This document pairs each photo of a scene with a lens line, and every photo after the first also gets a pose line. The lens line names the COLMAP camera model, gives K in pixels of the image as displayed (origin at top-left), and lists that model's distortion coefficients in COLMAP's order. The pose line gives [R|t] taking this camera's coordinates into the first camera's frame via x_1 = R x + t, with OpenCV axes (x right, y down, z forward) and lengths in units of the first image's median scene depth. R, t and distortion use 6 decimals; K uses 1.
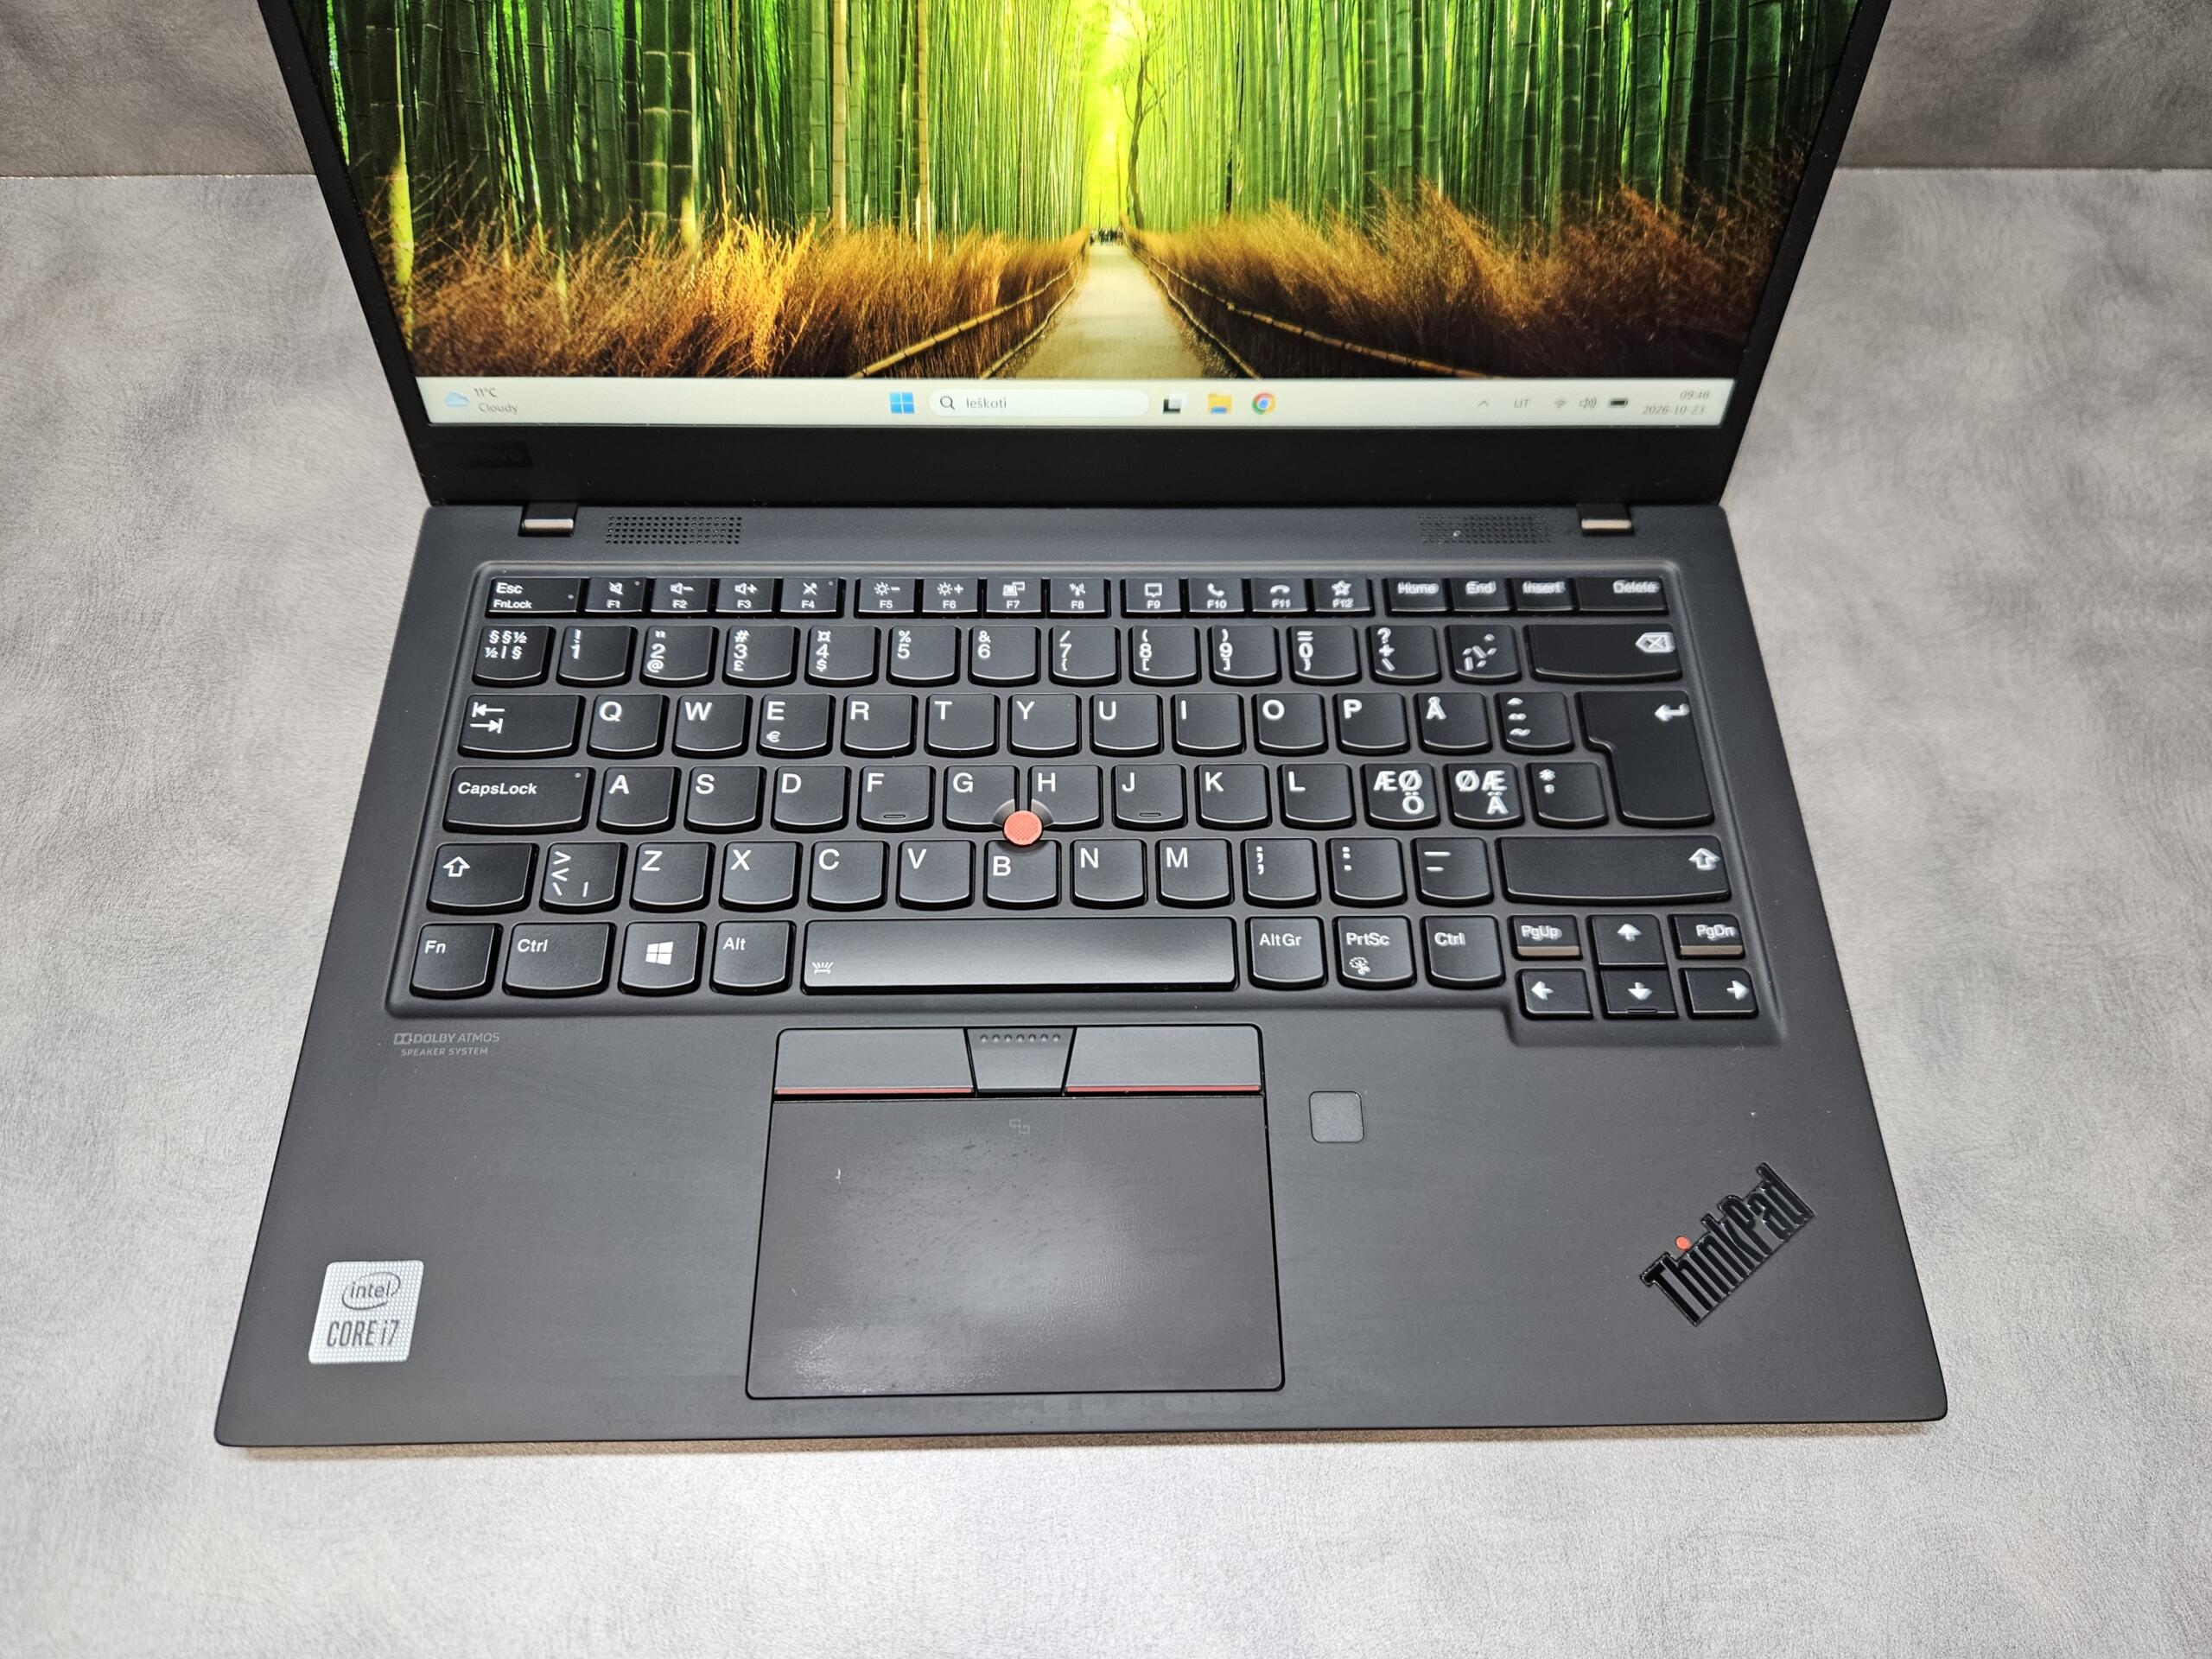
lens RADIAL K [[1502.9, 0, 1111.8], [0, 1502.9, 830.0], [0, 0, 1]] dist [0.032594, -0.039835]
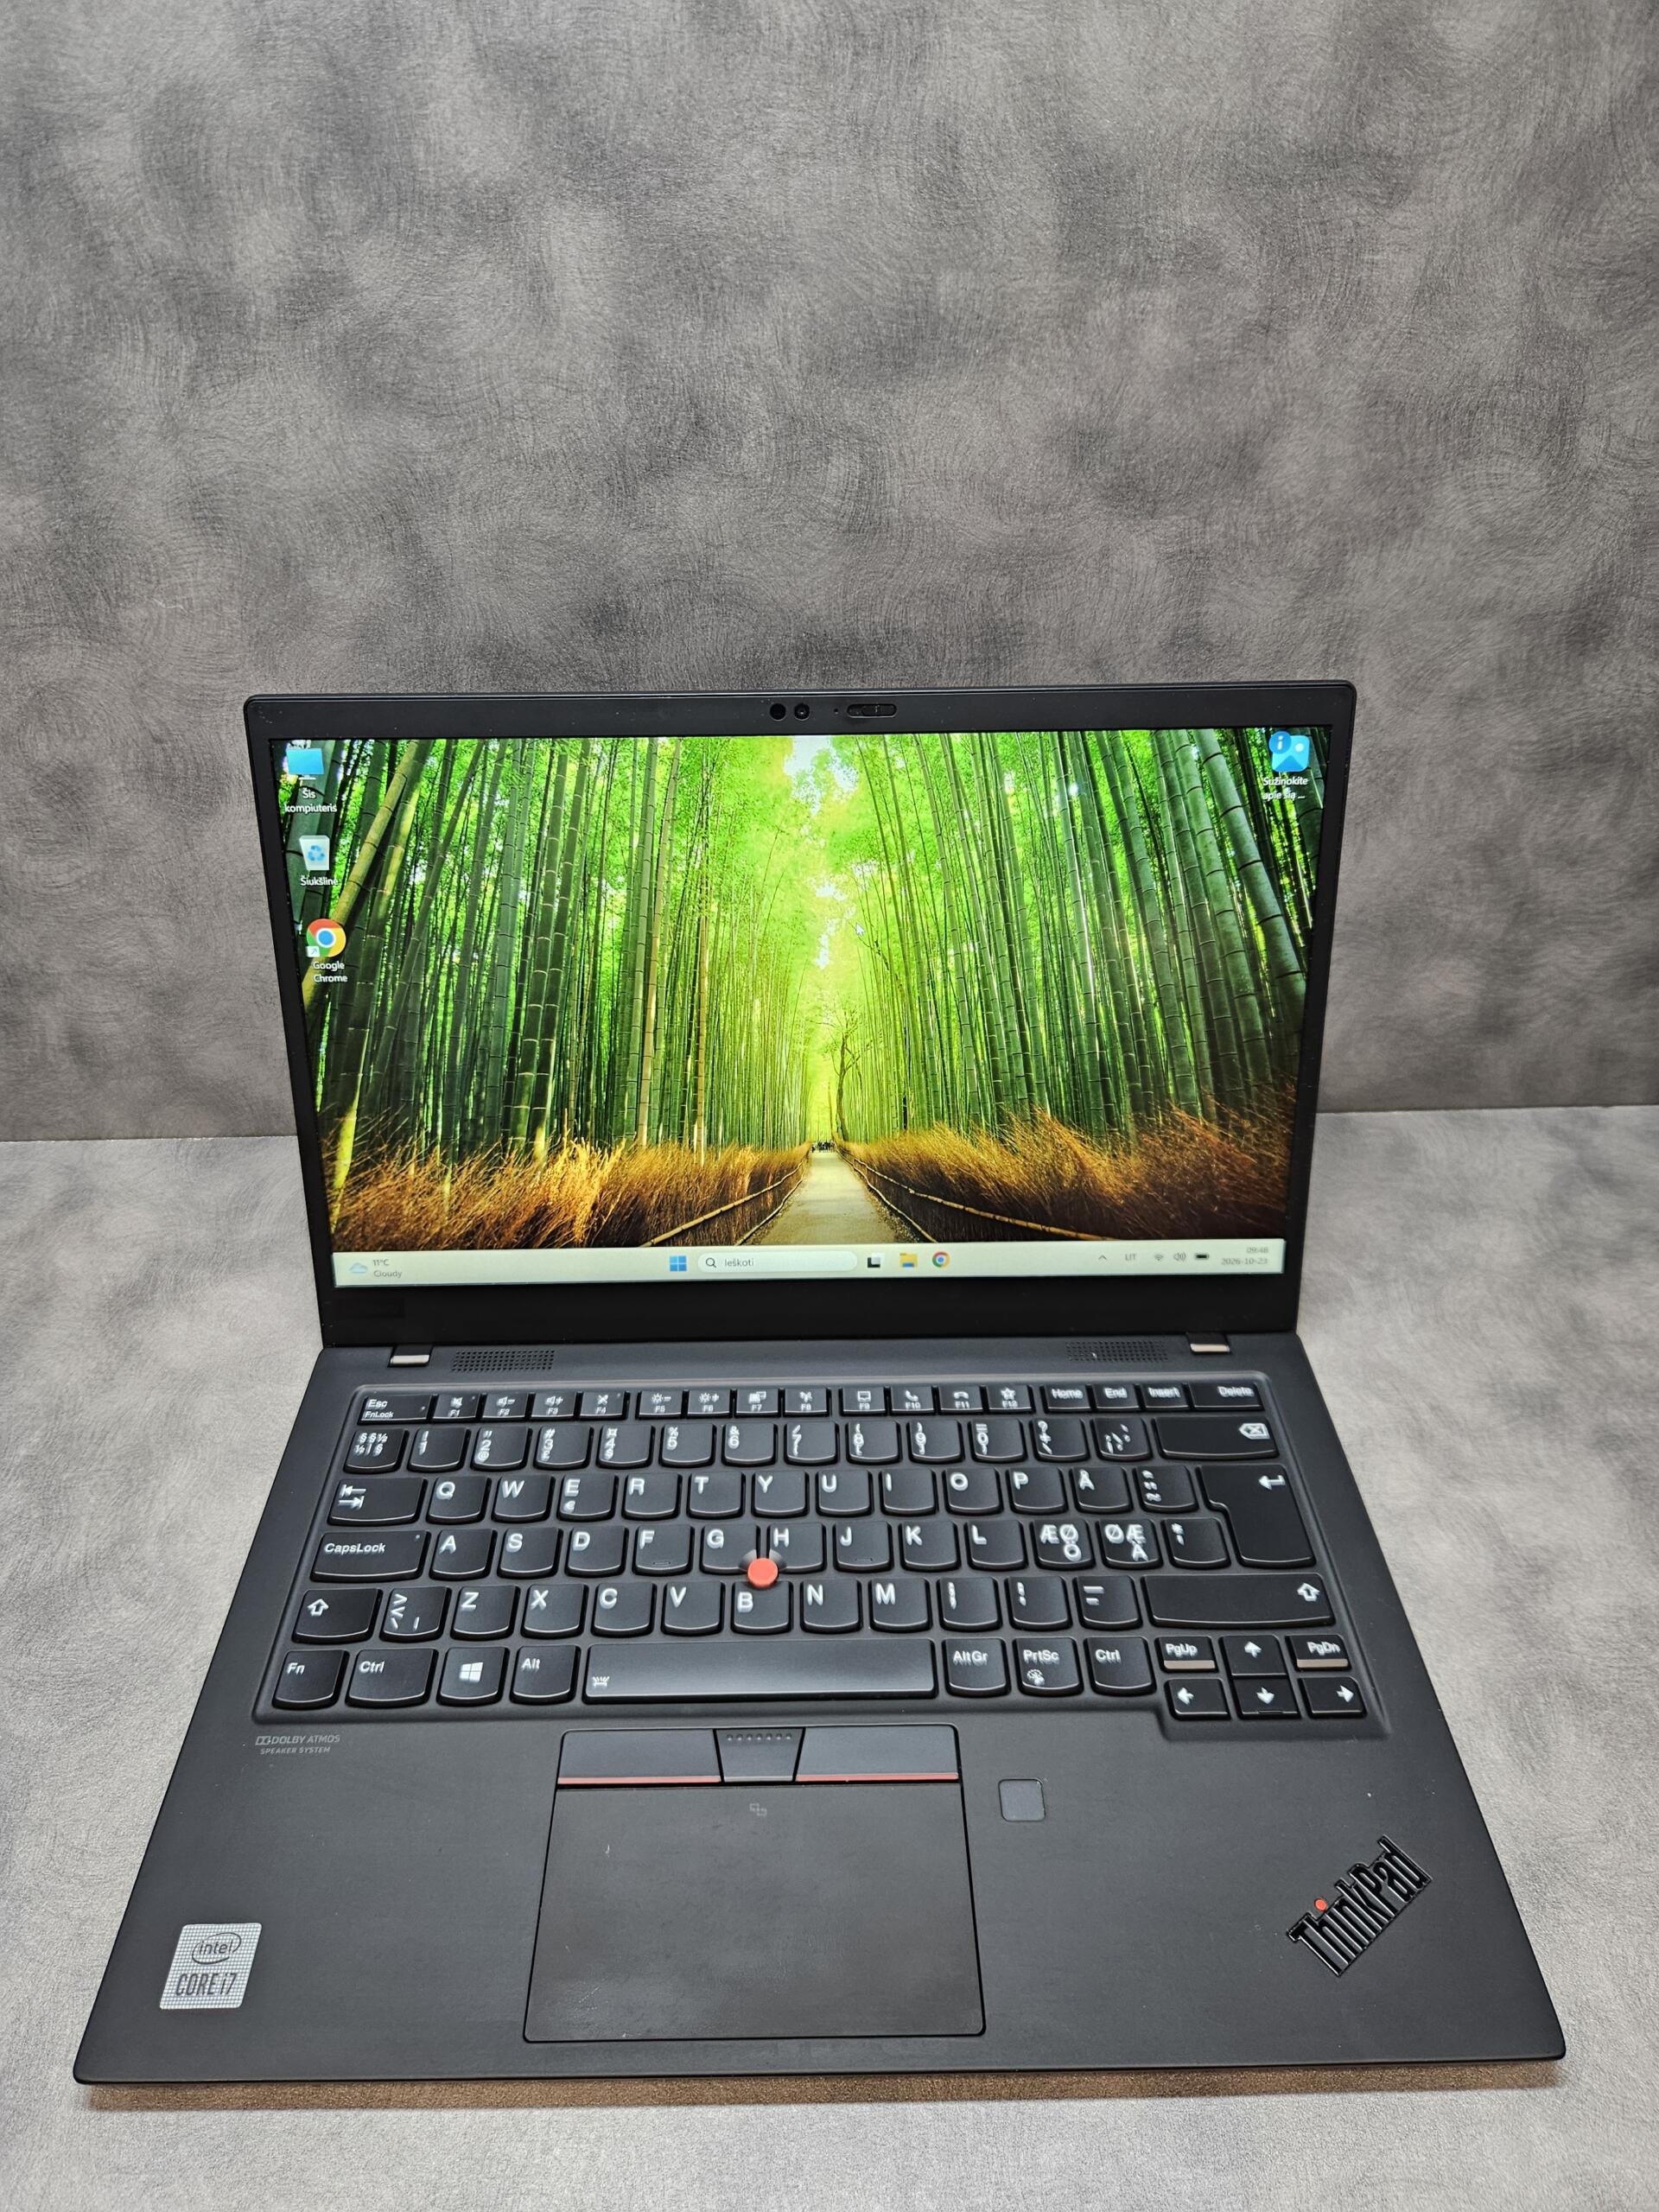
lens RADIAL K [[1502.9, 0, 811.3], [0, 1502.9, 1091.3], [0, 0, 1]] dist [0.032594, -0.039835]
pose [[0.999498, -0.020996, -0.023717, 0.019529], [0.007898, 0.890303, -0.455299, 0.210406], [0.030674, 0.454883, 0.890023, -0.302209]]
